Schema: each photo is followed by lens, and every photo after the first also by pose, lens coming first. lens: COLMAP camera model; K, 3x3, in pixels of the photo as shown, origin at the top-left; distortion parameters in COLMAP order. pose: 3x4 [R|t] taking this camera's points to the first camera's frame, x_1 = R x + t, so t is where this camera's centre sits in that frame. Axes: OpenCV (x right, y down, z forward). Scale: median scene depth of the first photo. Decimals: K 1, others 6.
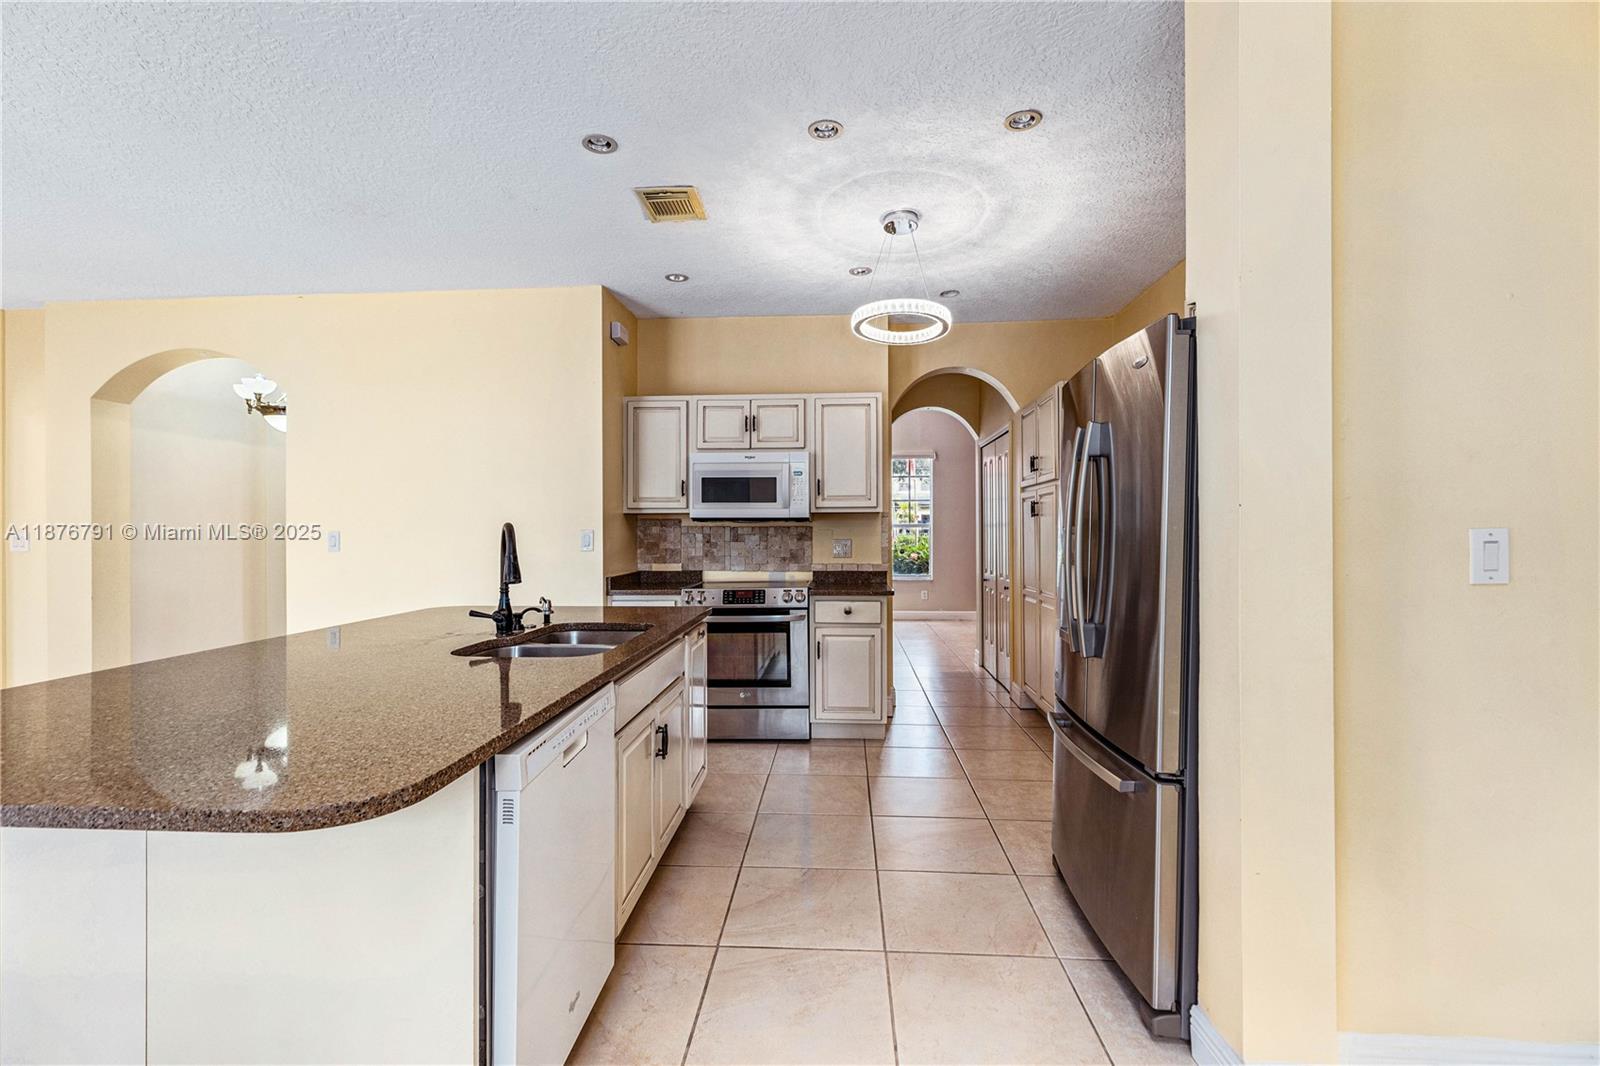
lens RADIAL K [[720.5, 0, 802.0], [0, 720.5, 536.2], [0, 0, 1]] dist [0.005861, 0.000353]
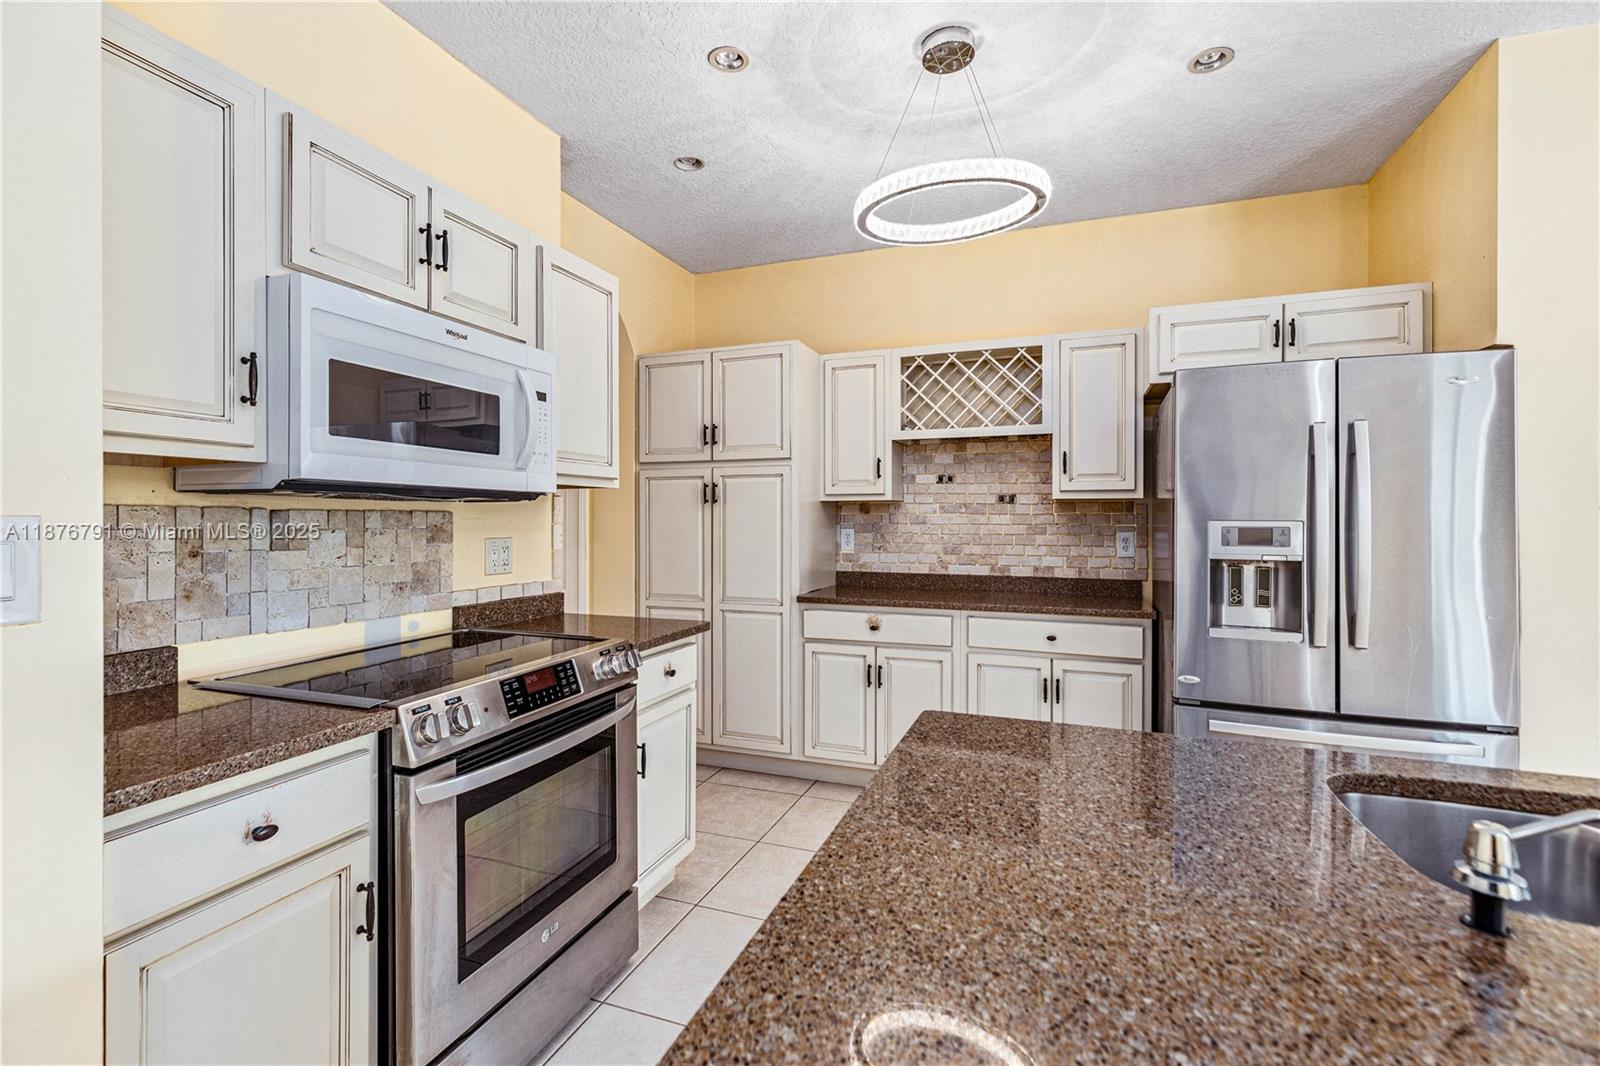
lens RADIAL K [[720.5, 0, 795.8], [0, 720.5, 522.8], [0, 0, 1]] dist [0.005861, 0.000353]
pose [[0.296247, -0.001205, 0.955110, -0.388815], [-0.001736, 0.999997, 0.001800, -0.007837], [-0.955110, -0.002192, 0.296244, 0.694097]]
